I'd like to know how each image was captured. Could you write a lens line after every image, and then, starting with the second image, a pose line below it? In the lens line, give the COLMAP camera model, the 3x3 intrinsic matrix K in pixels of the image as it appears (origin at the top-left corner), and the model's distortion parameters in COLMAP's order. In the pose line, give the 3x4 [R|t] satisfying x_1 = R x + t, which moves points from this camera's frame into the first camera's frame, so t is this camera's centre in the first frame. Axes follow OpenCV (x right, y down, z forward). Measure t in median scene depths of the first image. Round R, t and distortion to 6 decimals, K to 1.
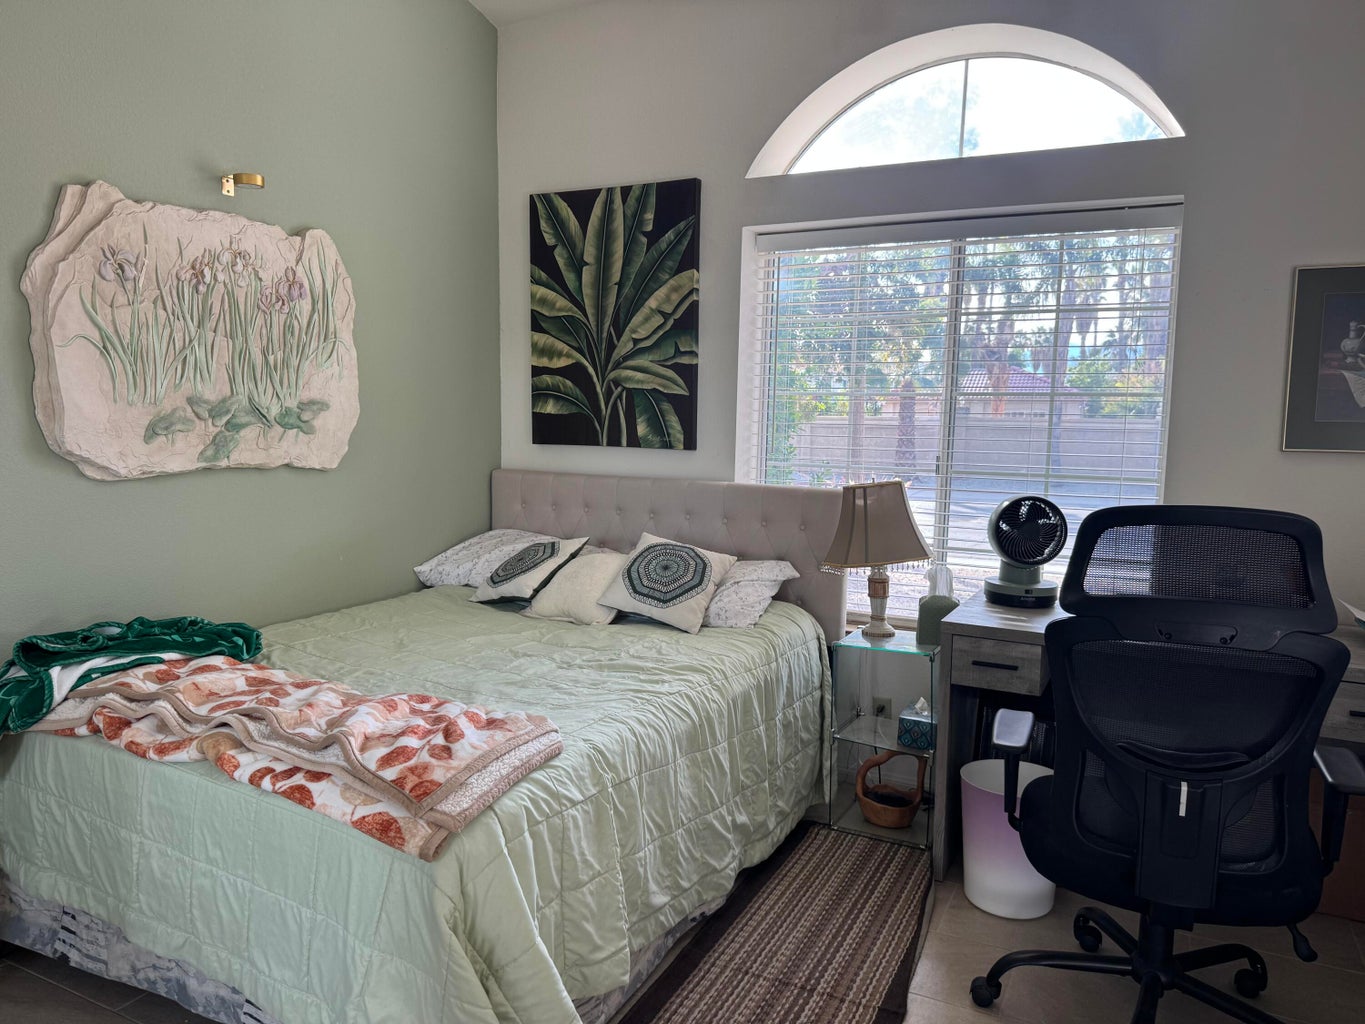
lens RADIAL K [[965.9, 0, 682.5], [0, 965.9, 512.0], [0, 0, 1]] dist [0.081361, -0.109722]
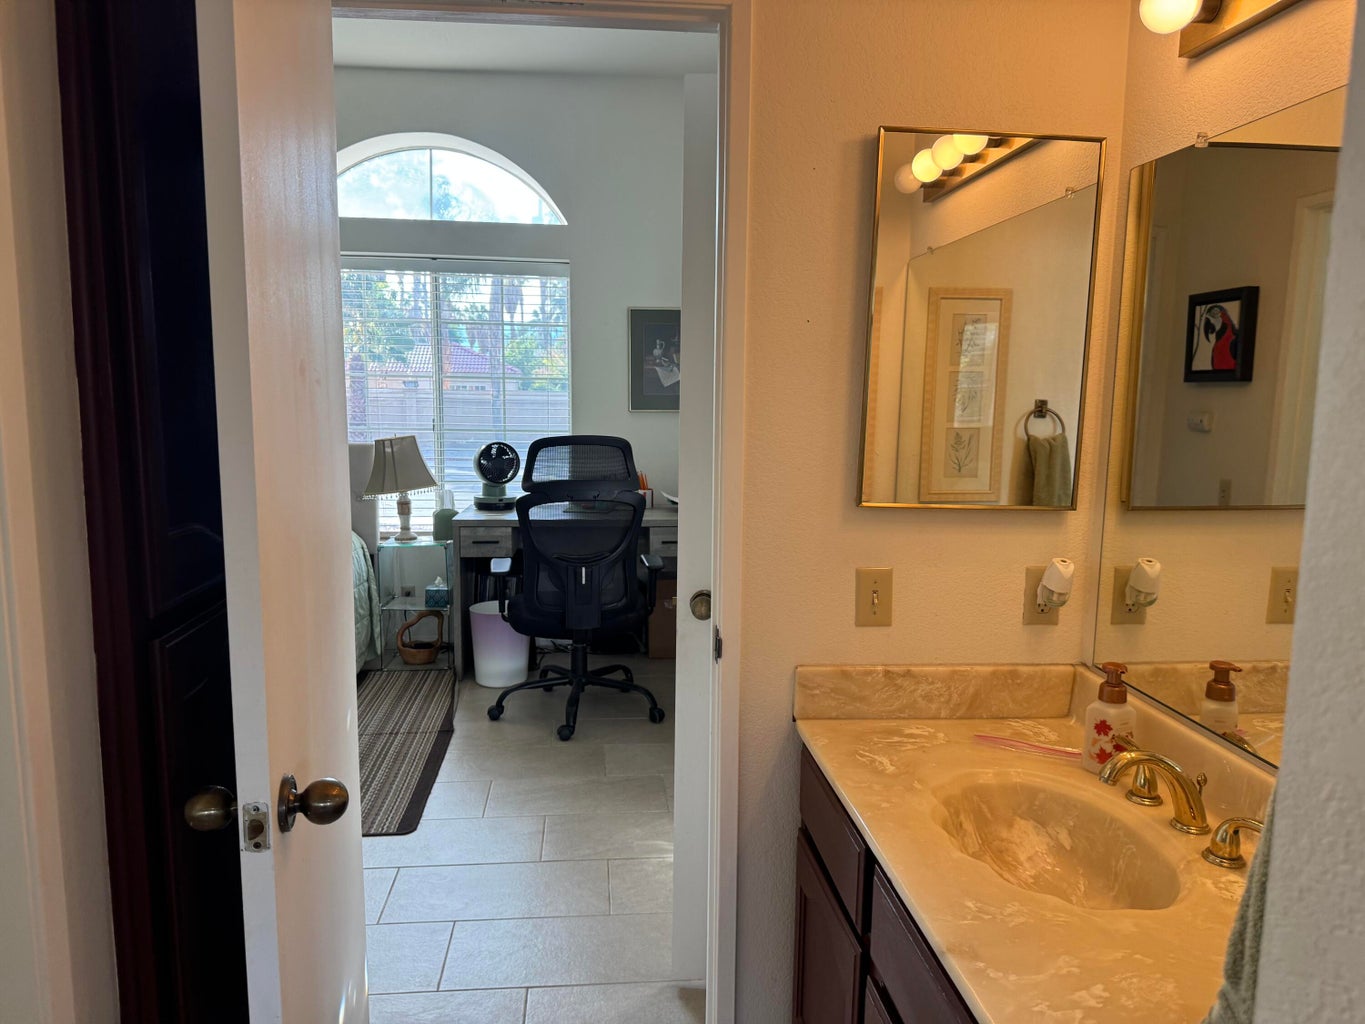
lens RADIAL K [[965.9, 0, 682.5], [0, 965.9, 512.0], [0, 0, 1]] dist [0.081361, -0.109722]
pose [[0.849576, -0.071904, 0.522543, -0.220379], [0.057728, 0.997389, 0.043388, 0.046246], [-0.524298, -0.006696, 0.851508, -0.505643]]
